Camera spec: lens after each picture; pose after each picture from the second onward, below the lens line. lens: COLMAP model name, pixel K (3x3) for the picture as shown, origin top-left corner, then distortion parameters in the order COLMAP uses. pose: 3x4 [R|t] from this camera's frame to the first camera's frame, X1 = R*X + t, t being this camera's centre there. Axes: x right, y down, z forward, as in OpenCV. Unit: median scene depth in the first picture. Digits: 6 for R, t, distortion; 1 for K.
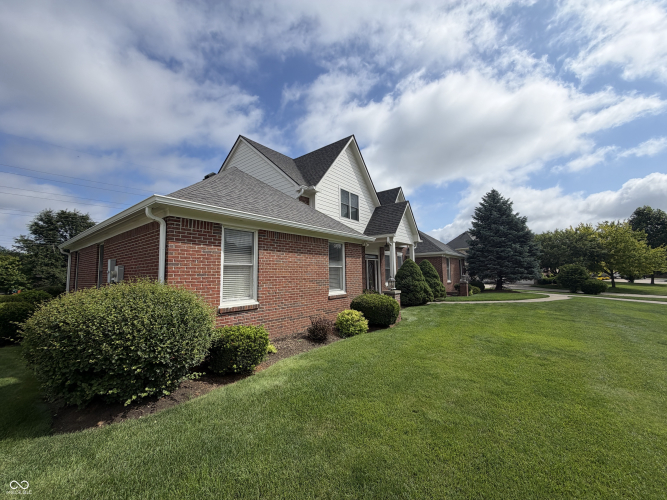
lens RADIAL K [[266.8, 0, 331.8], [0, 266.8, 249.3], [0, 0, 1]] dist [0.001397, 0.000490]
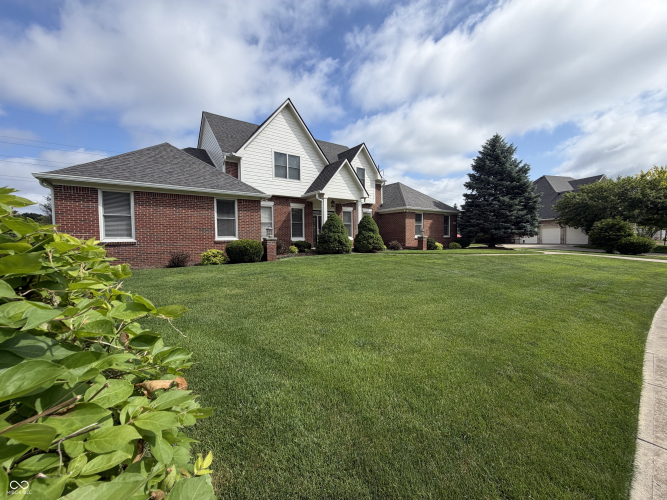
lens RADIAL K [[266.8, 0, 334.7], [0, 266.8, 252.4], [0, 0, 1]] dist [0.001397, 0.000490]
pose [[0.966865, 0.016128, -0.254779, 0.531372], [0.022506, 0.988732, 0.147996, 0.030898], [0.254295, -0.148826, 0.955607, -0.070016]]
